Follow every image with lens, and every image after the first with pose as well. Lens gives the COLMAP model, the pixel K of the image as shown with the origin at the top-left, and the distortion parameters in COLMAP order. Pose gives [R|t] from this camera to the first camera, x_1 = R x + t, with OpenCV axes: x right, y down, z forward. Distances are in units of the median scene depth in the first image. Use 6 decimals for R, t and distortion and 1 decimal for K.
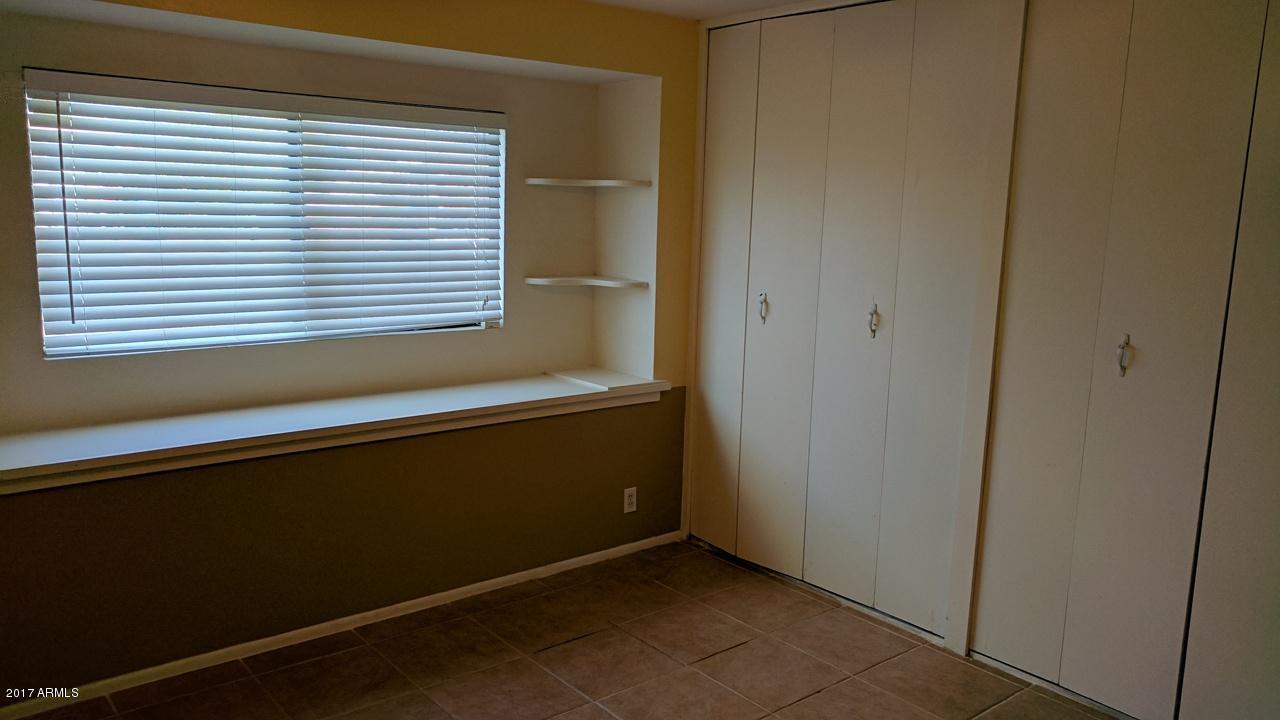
lens RADIAL K [[963.7, 0, 633.6], [0, 963.7, 352.4], [0, 0, 1]] dist [0.012390, 0.004190]
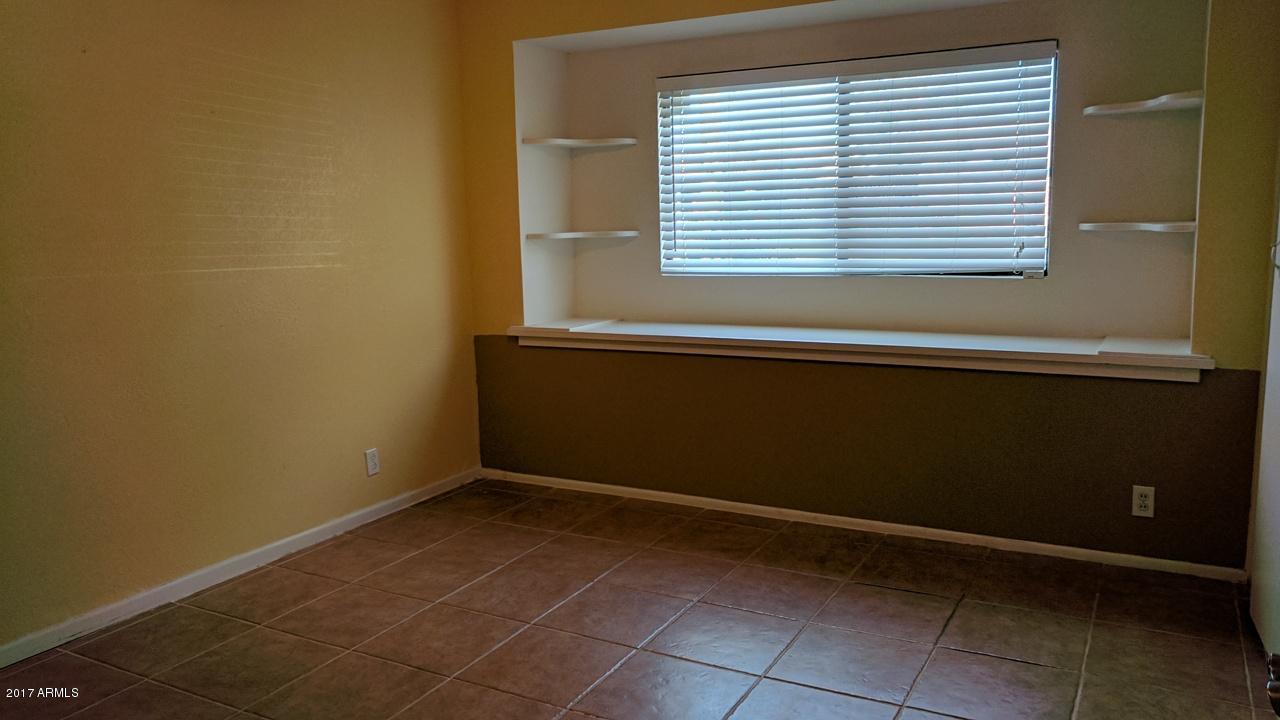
lens RADIAL K [[963.7, 0, 633.3], [0, 963.7, 368.2], [0, 0, 1]] dist [0.012390, 0.004190]
pose [[0.371923, 0.114921, -0.921122, 0.587936], [-0.106470, 0.991039, 0.080654, 0.026601], [0.922137, 0.068075, 0.380826, 0.318490]]
